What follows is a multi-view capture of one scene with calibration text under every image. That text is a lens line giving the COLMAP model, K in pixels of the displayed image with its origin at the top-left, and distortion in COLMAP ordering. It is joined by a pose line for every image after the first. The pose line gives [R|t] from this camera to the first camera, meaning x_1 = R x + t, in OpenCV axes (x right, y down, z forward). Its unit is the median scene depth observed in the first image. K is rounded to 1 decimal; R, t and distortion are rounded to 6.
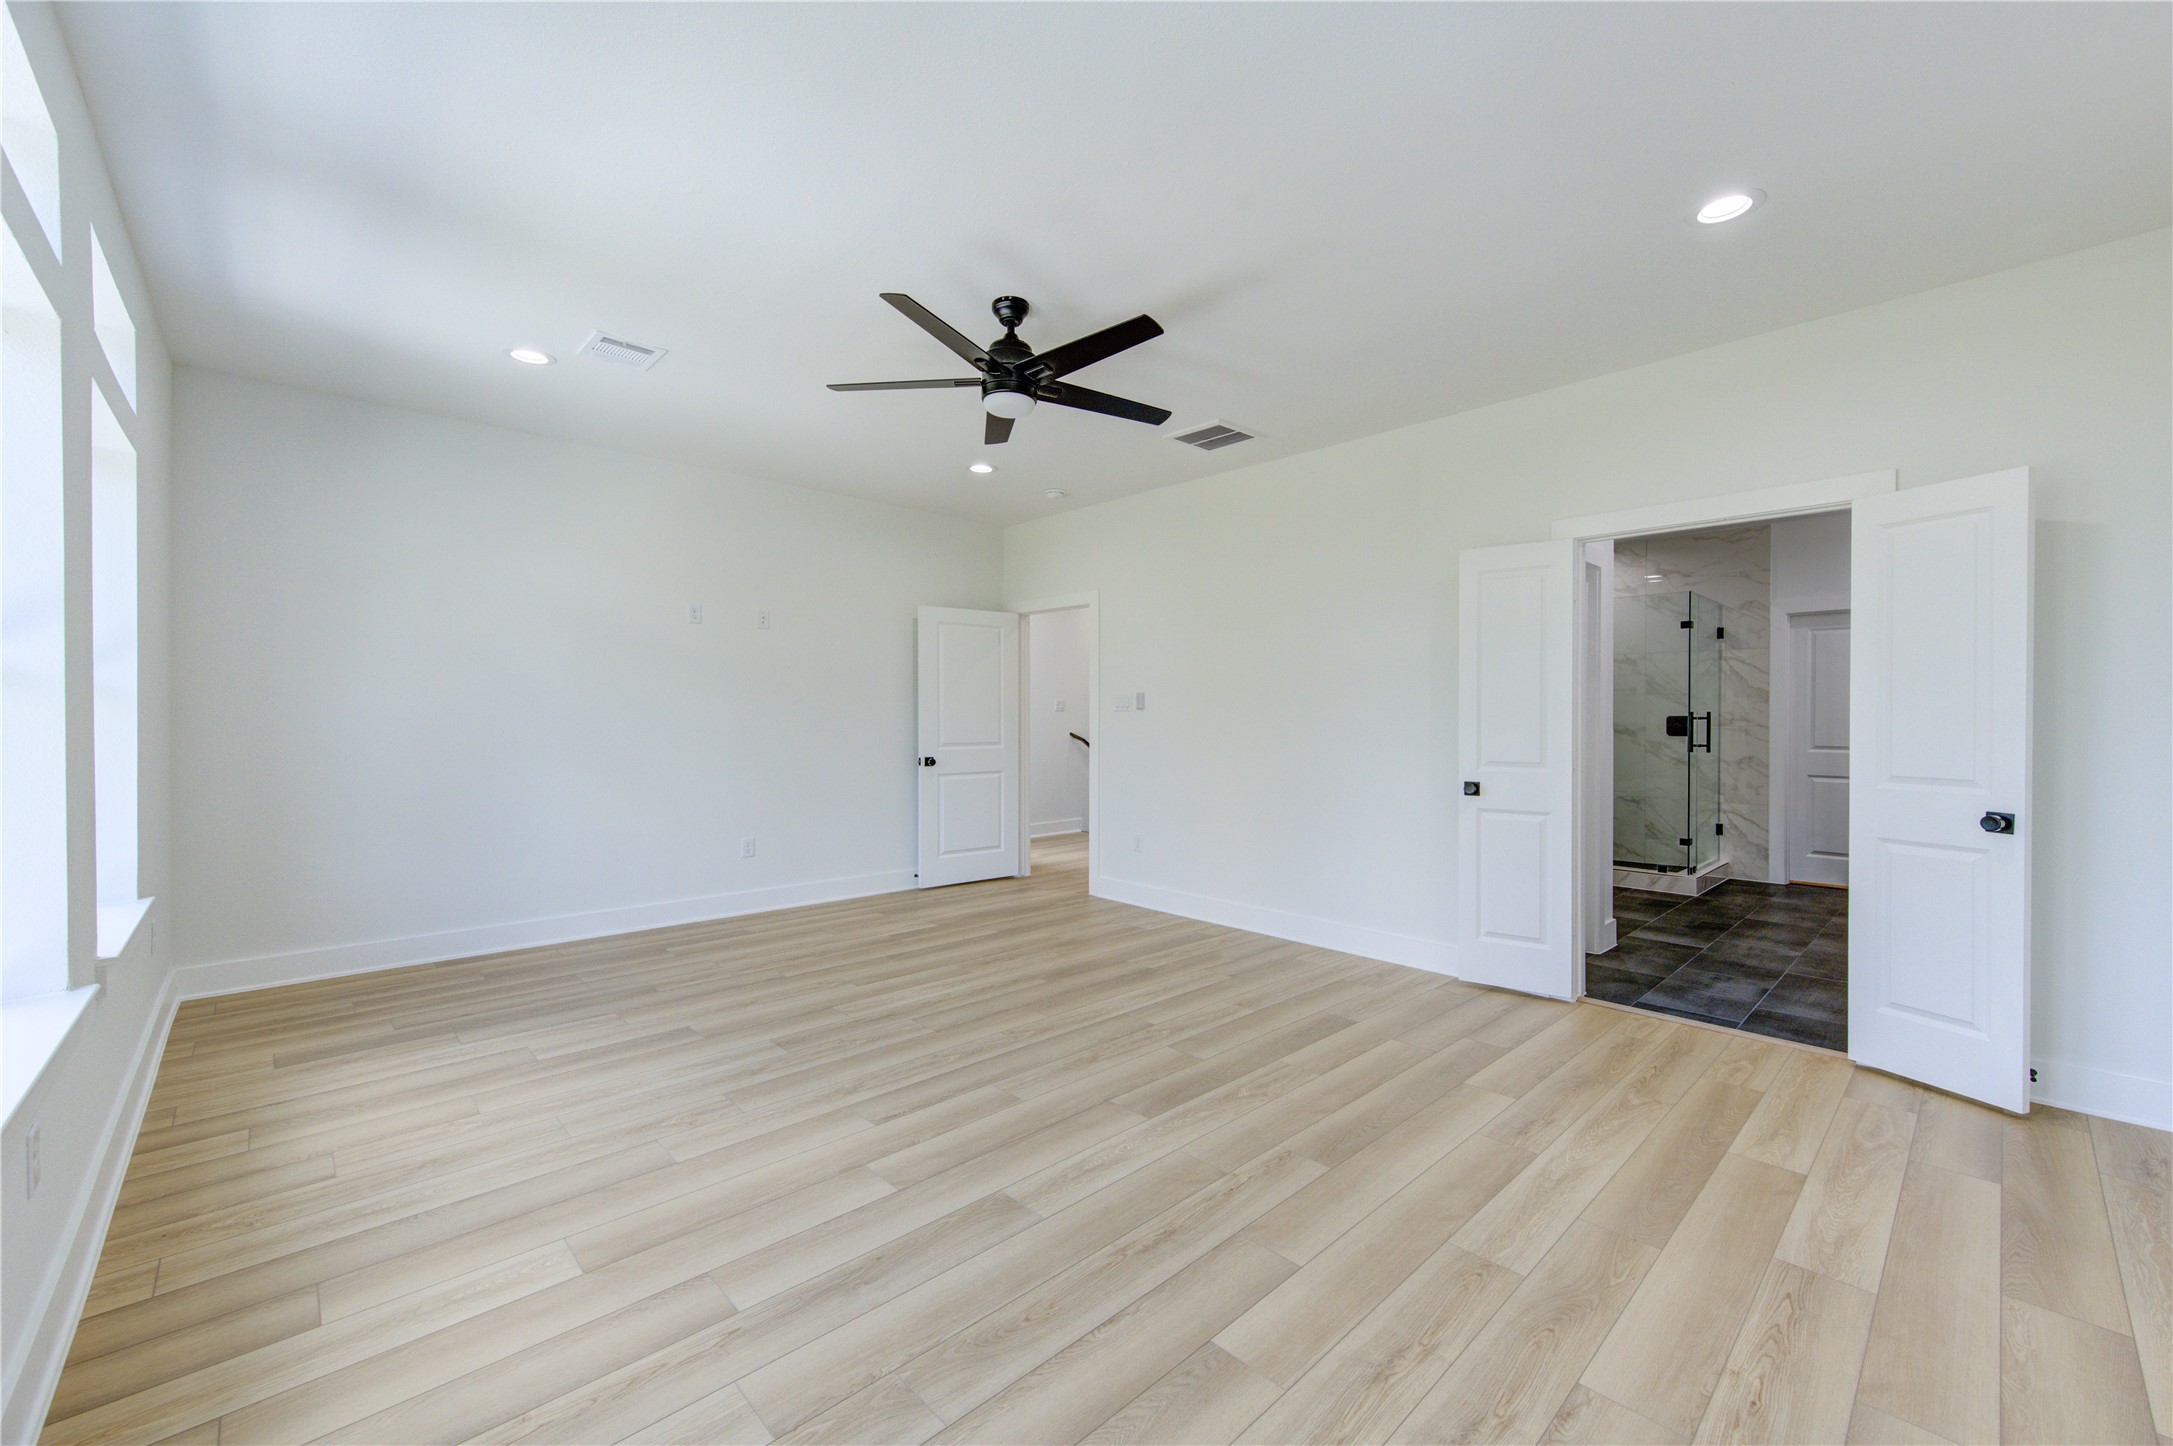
lens RADIAL K [[858.2, 0, 1084.5], [0, 858.2, 718.9], [0, 0, 1]] dist [0.000065, -0.000014]
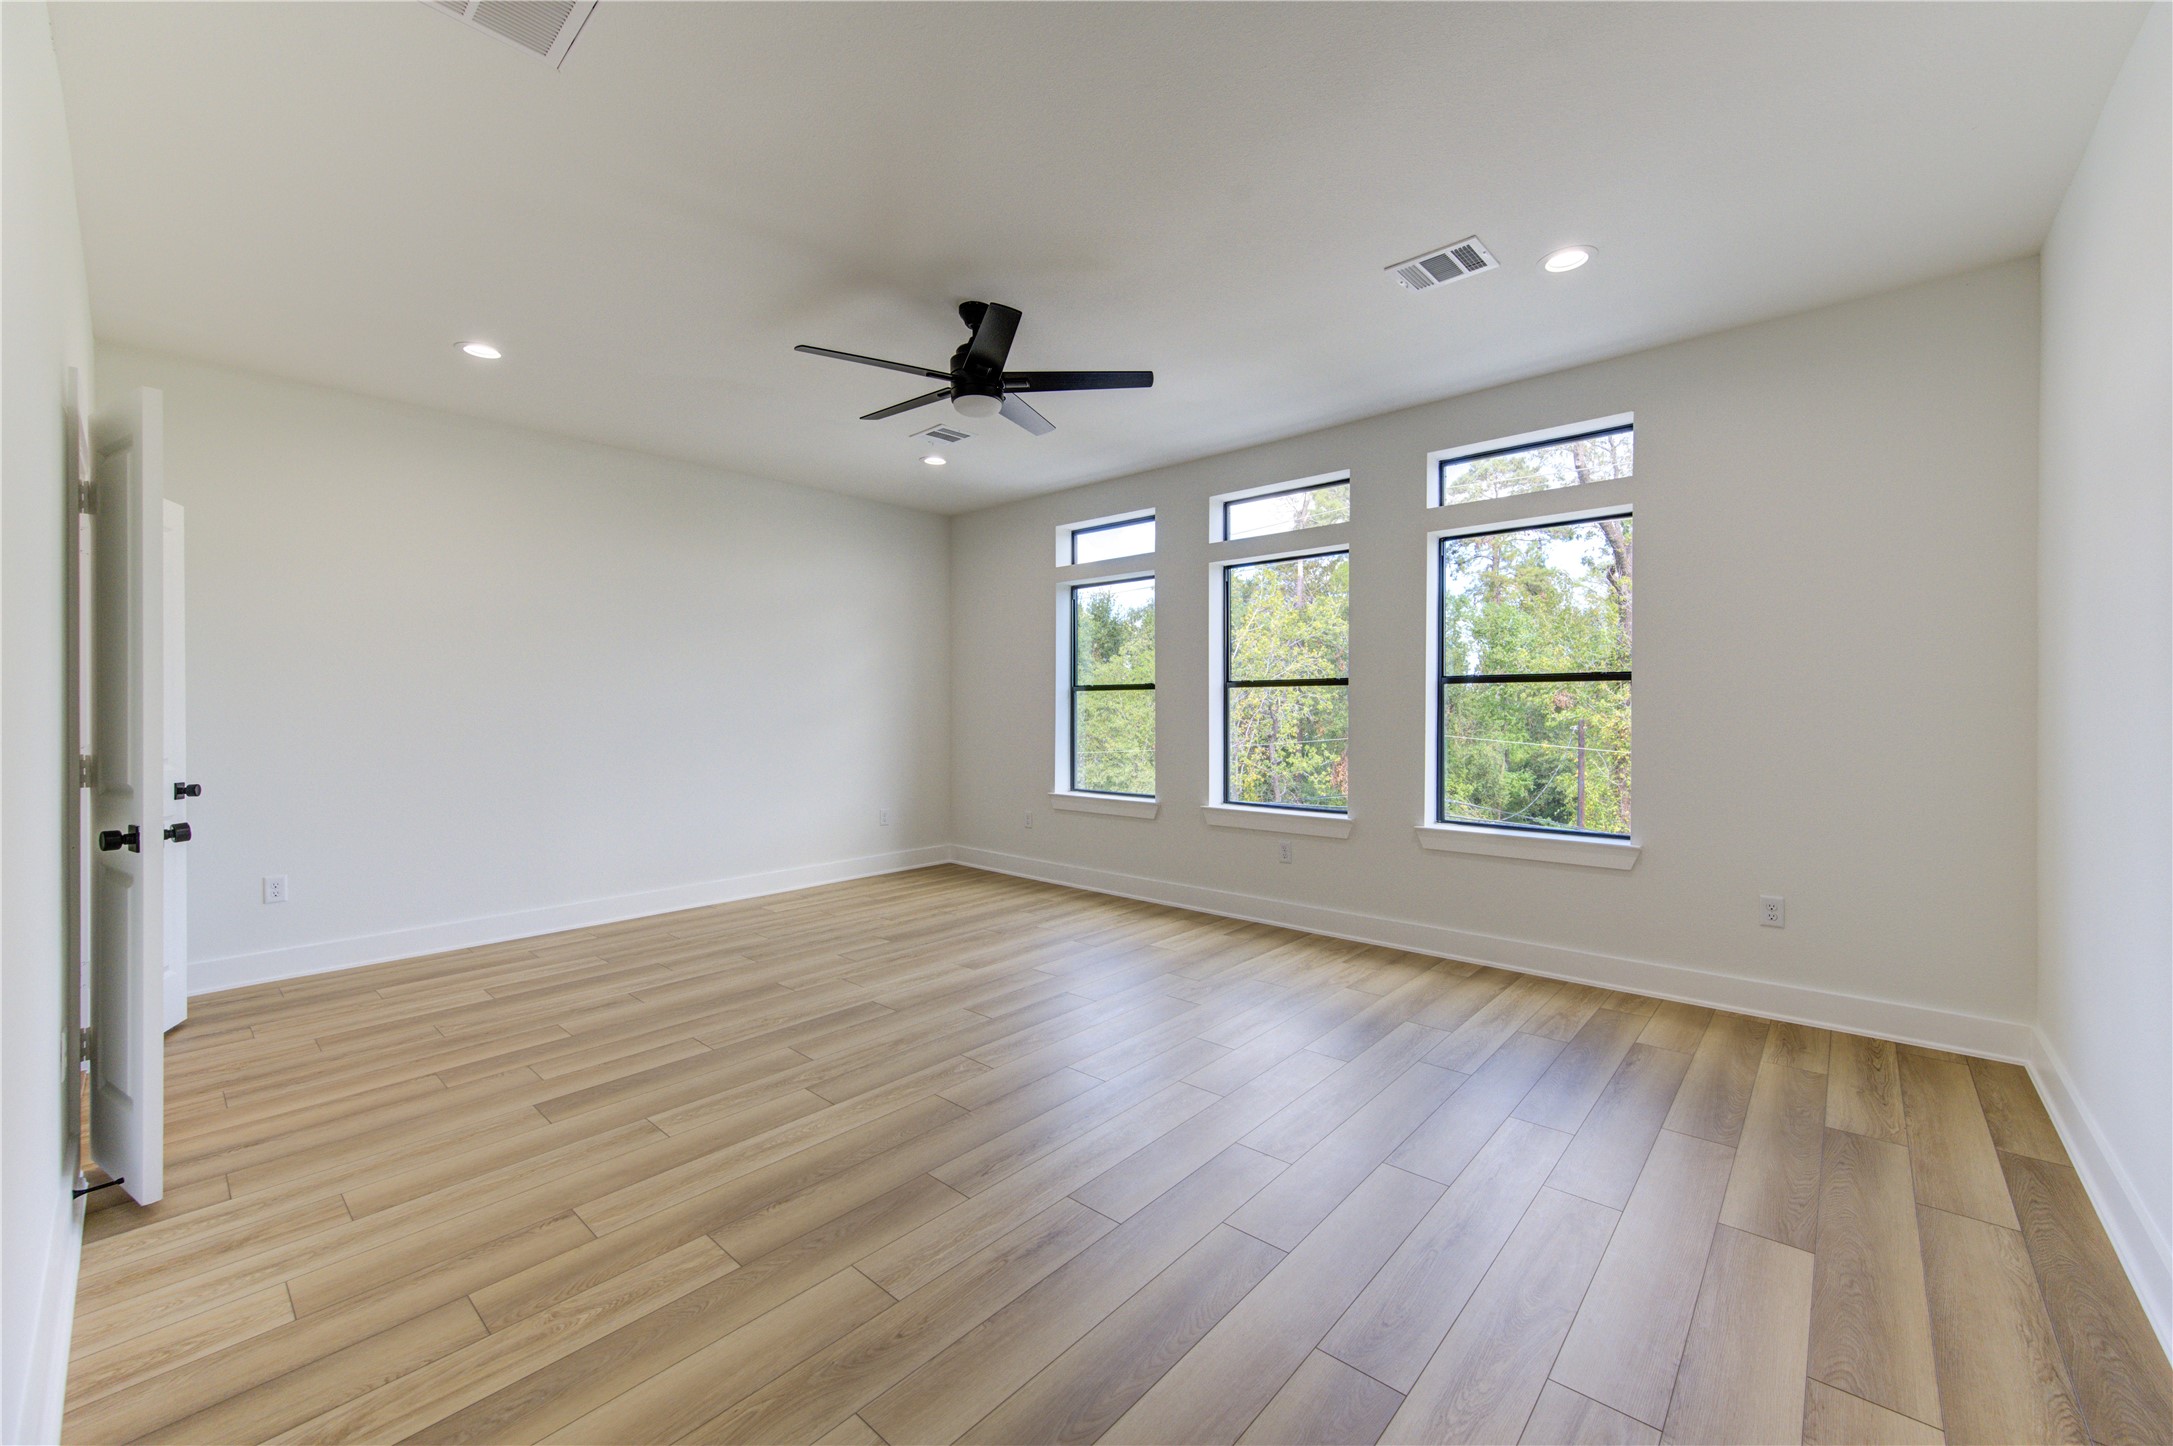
lens RADIAL K [[858.2, 0, 1087.0], [0, 858.2, 713.2], [0, 0, 1]] dist [0.000065, -0.000014]
pose [[-0.996473, 0.001351, -0.083907, -0.132250], [0.000365, 0.999931, 0.011761, -0.013380], [0.083917, 0.011688, -0.996404, 2.050418]]
